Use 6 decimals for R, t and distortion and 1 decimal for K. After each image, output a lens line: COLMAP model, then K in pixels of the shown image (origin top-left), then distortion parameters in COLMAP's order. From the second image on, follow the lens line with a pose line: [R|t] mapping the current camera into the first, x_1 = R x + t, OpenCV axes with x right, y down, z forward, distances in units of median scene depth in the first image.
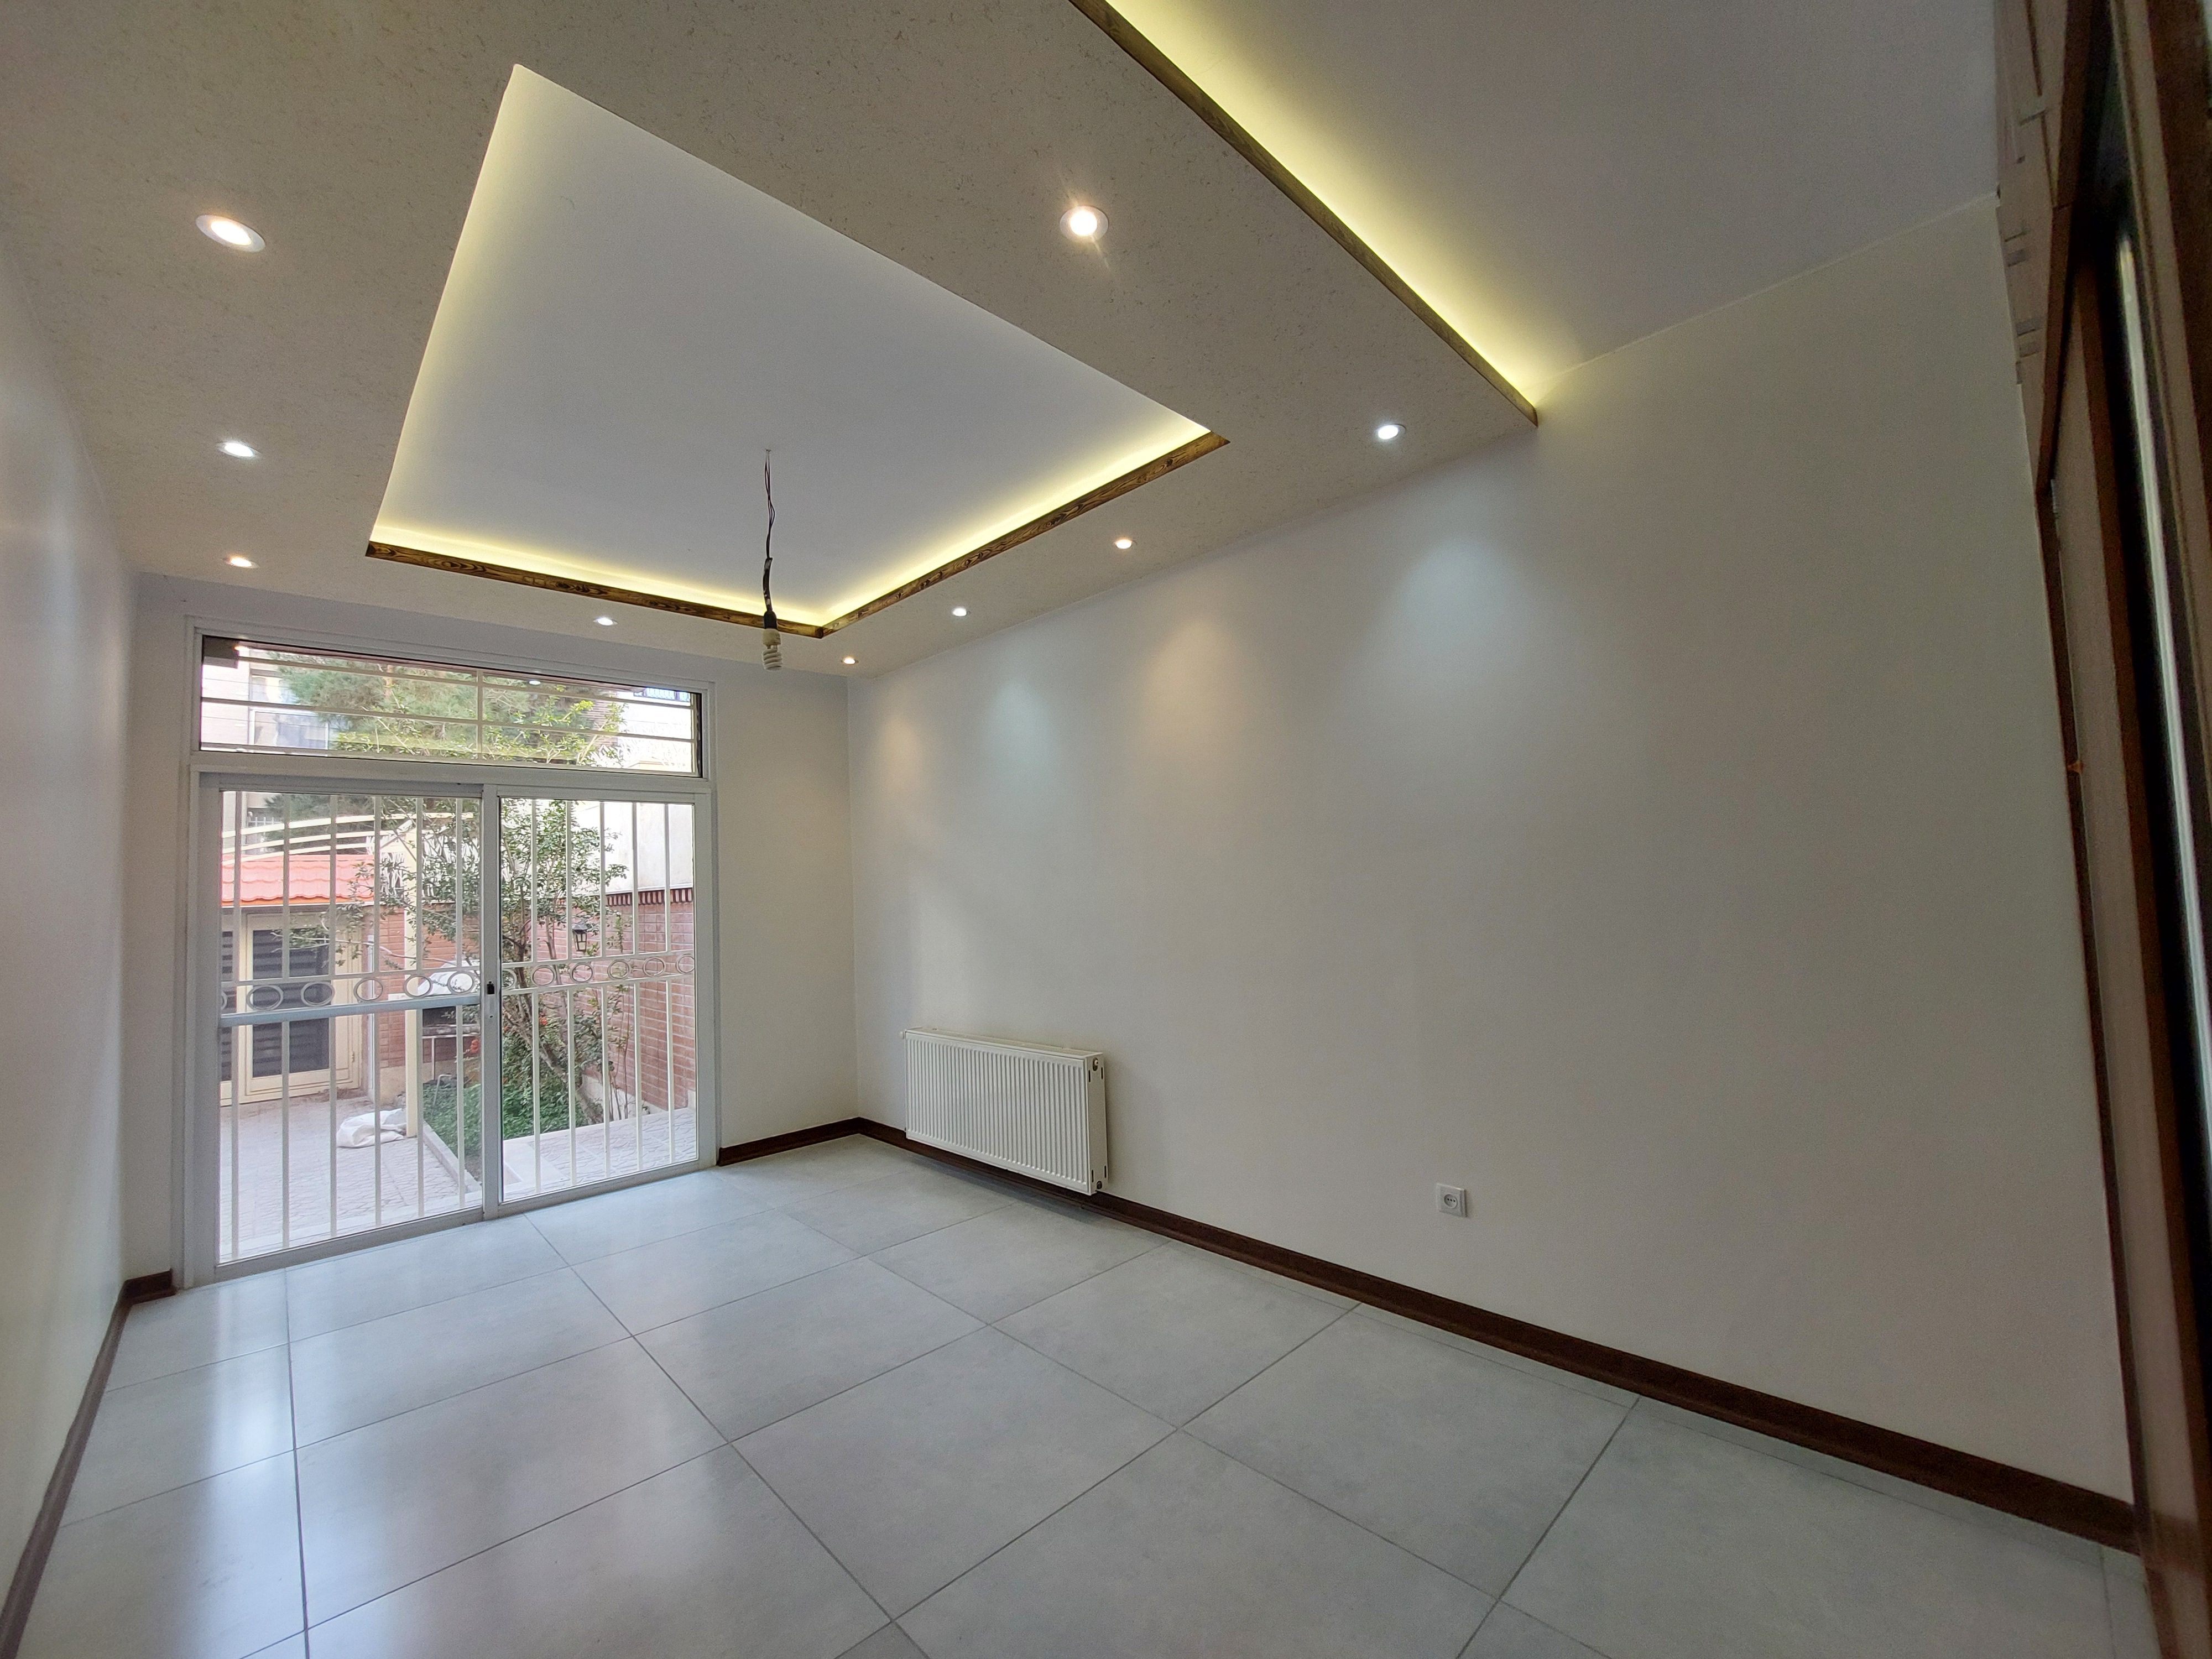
lens RADIAL K [[875.4, 0, 1133.2], [0, 875.4, 833.6], [0, 0, 1]] dist [0.000499, 0.000098]
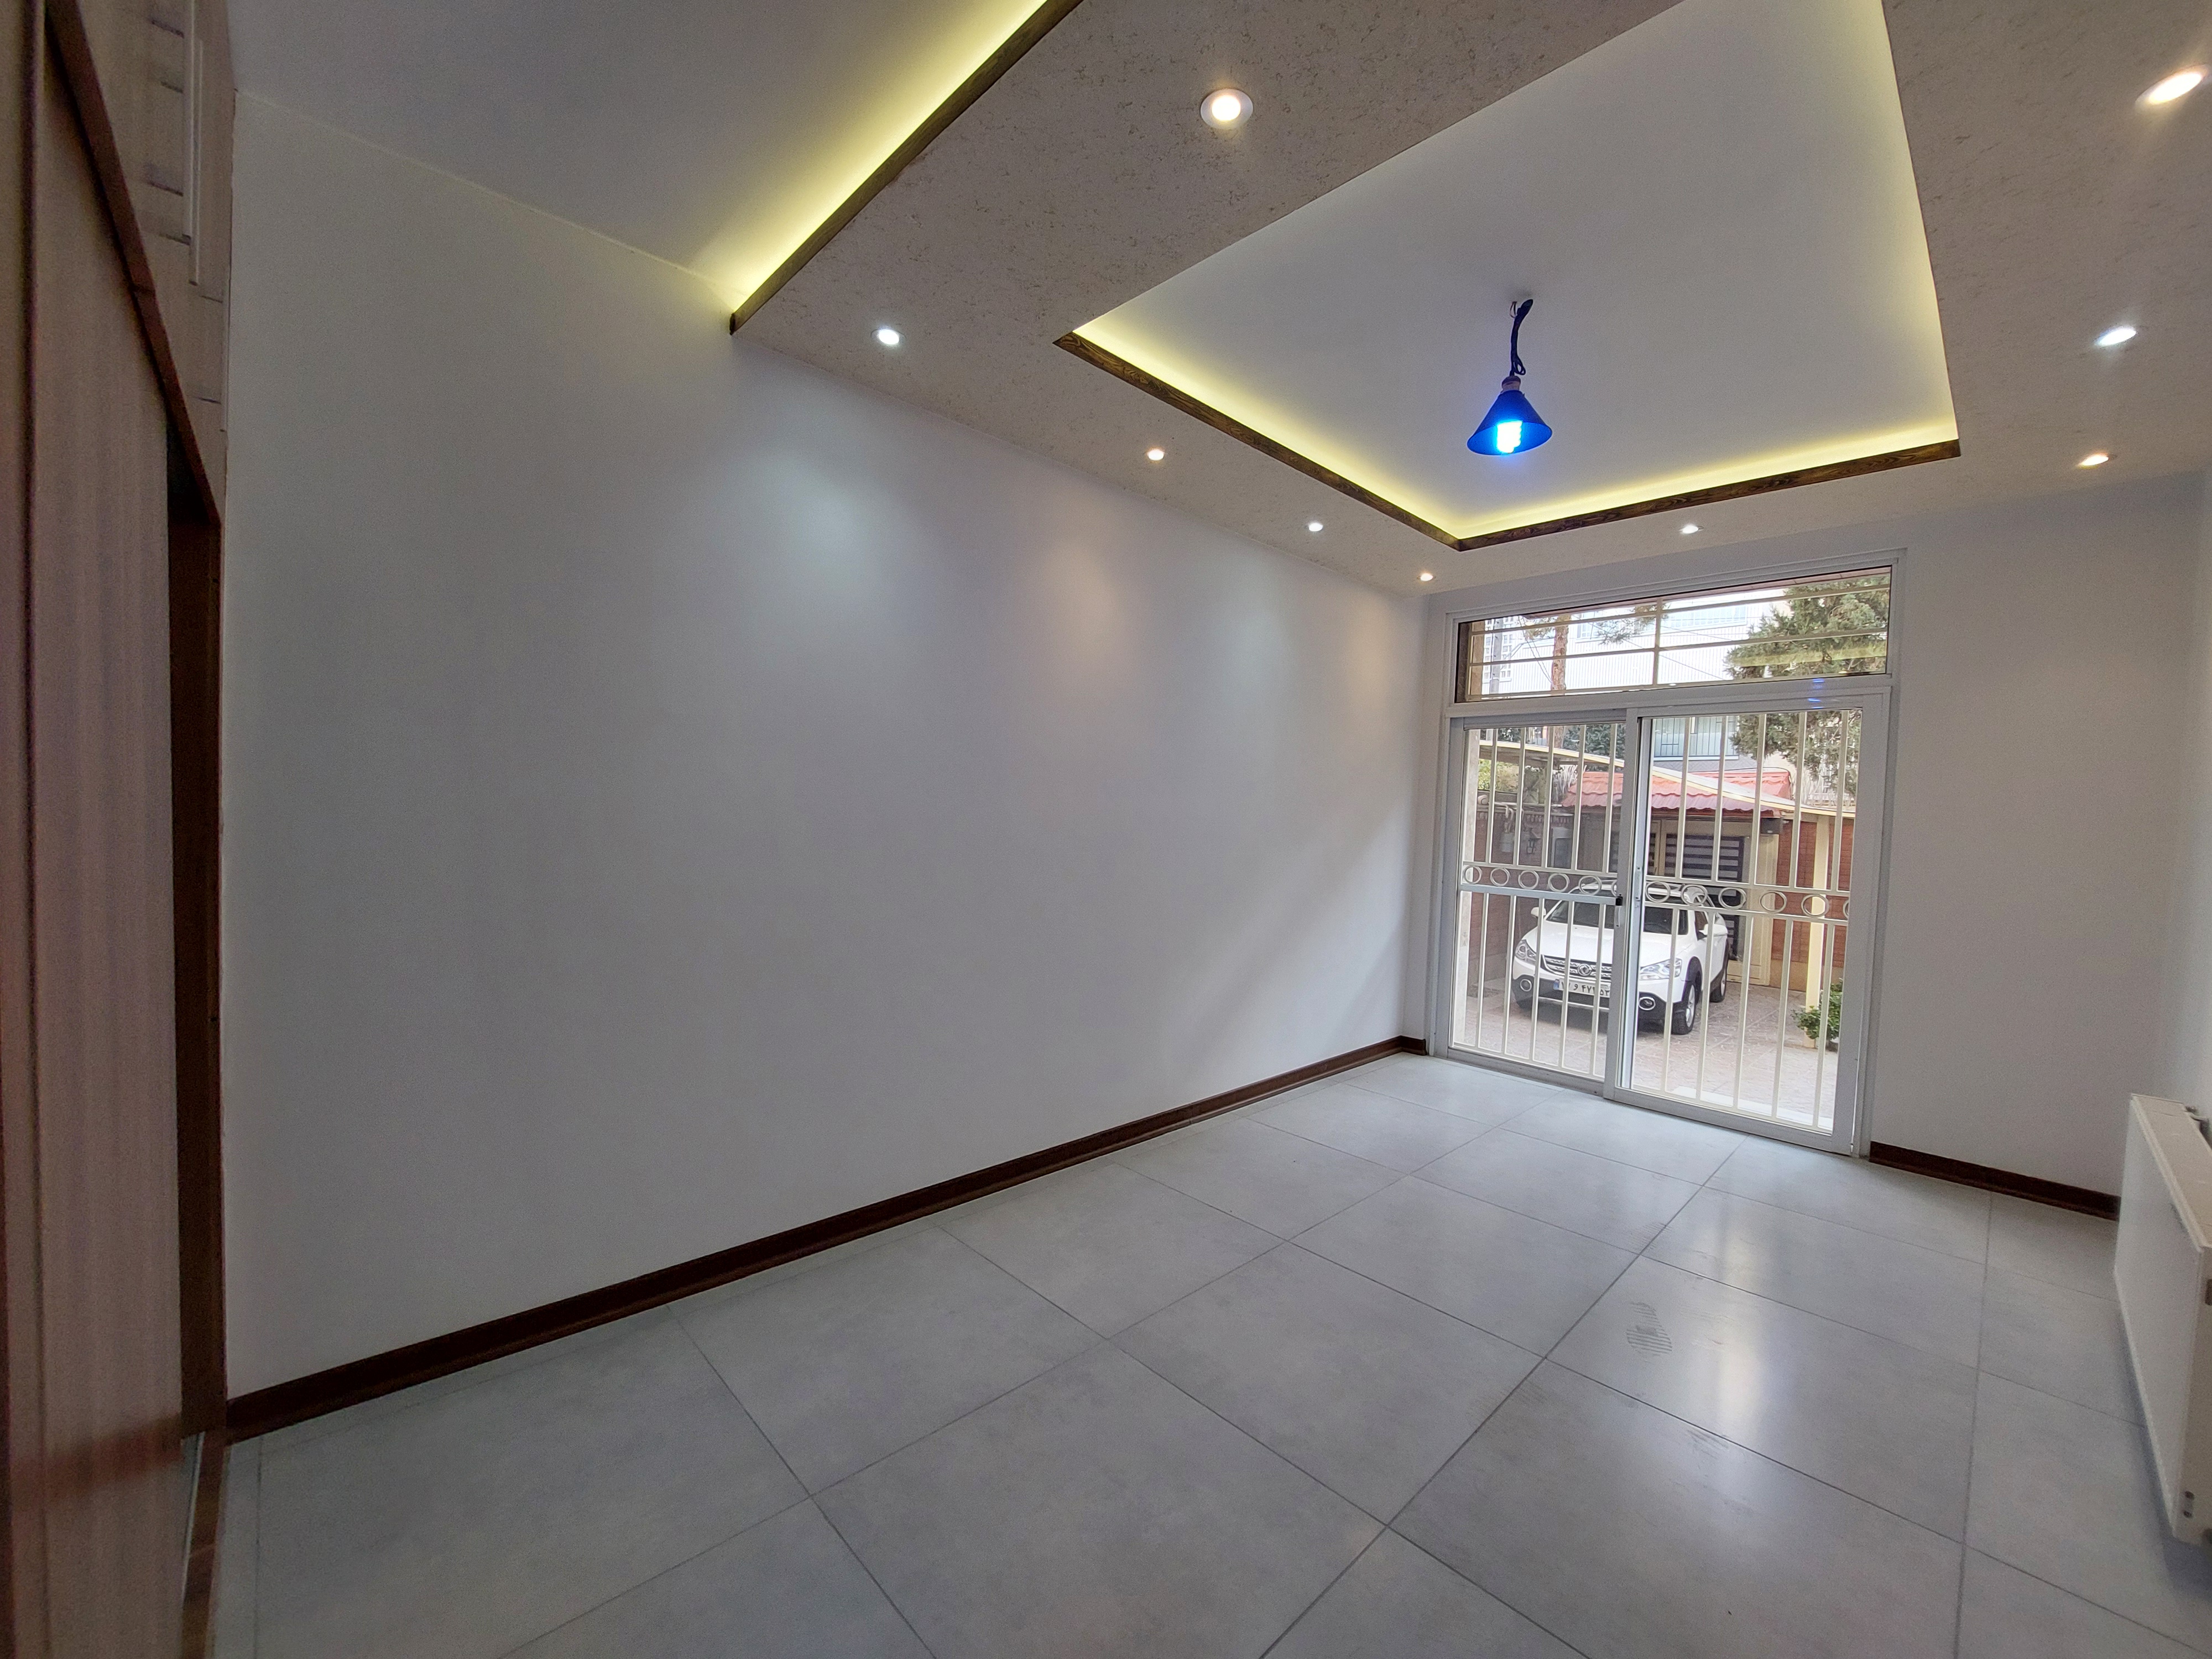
lens RADIAL K [[879.1, 0, 1106.0], [0, 879.1, 829.5], [0, 0, 1]] dist [0.013861, -0.000043]
pose [[-0.024719, 0.066456, -0.997483, 0.397791], [0.029221, 0.997410, 0.065727, 0.000282], [0.999267, -0.027523, -0.026597, 0.390355]]
